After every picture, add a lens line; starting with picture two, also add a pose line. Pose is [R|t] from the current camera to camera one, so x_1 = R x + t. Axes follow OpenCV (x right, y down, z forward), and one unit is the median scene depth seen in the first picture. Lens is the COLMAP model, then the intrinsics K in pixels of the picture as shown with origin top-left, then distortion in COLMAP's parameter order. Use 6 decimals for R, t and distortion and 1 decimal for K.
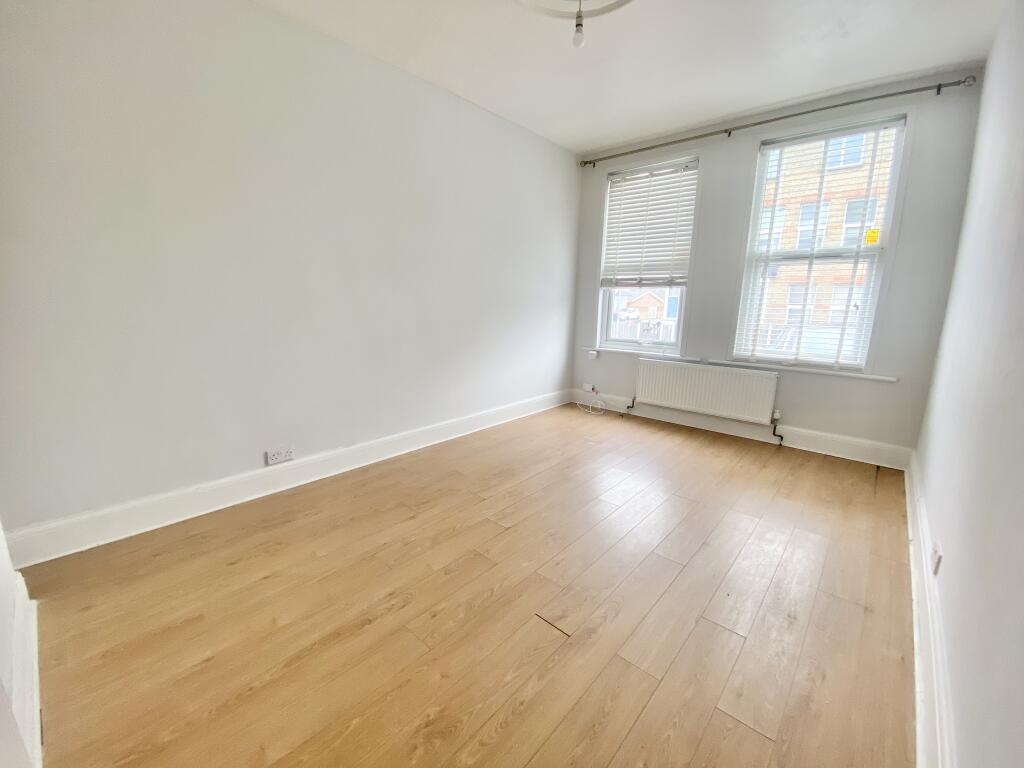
lens RADIAL K [[412.3, 0, 509.8], [0, 412.3, 391.1], [0, 0, 1]] dist [0.038717, -0.034431]
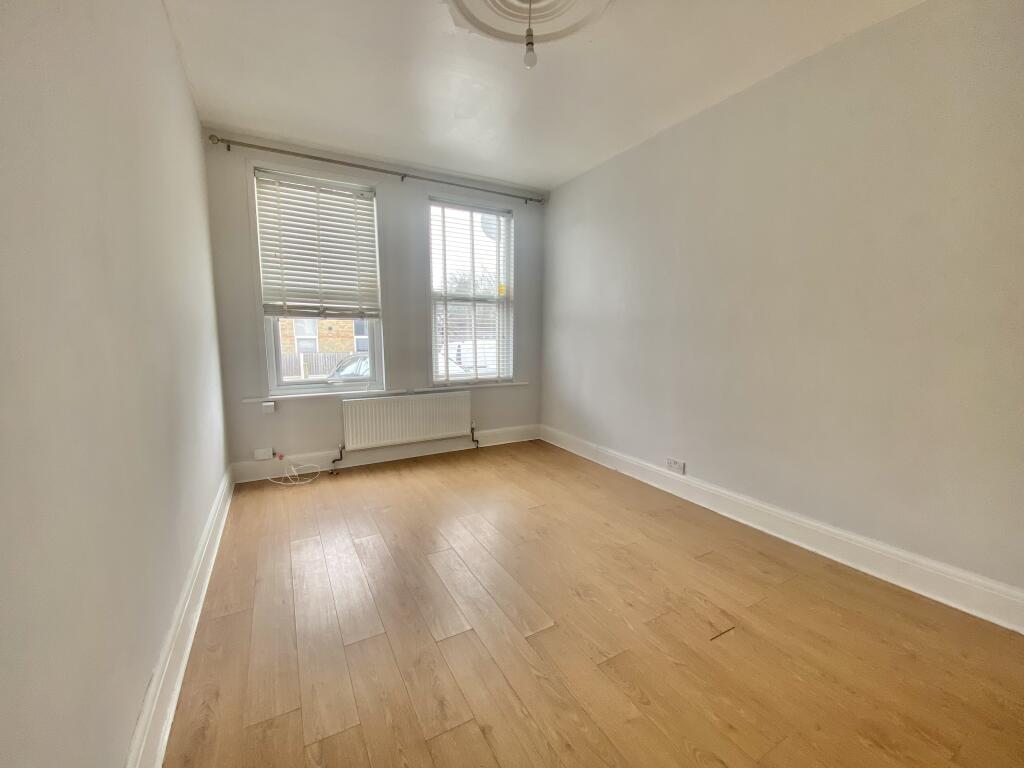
lens RADIAL K [[412.3, 0, 509.8], [0, 412.3, 391.1], [0, 0, 1]] dist [0.038717, -0.034431]
pose [[0.311002, -0.143386, 0.939531, -0.411112], [0.204966, 0.975410, 0.081014, -0.104808], [-0.928044, 0.167377, 0.332744, 0.428897]]
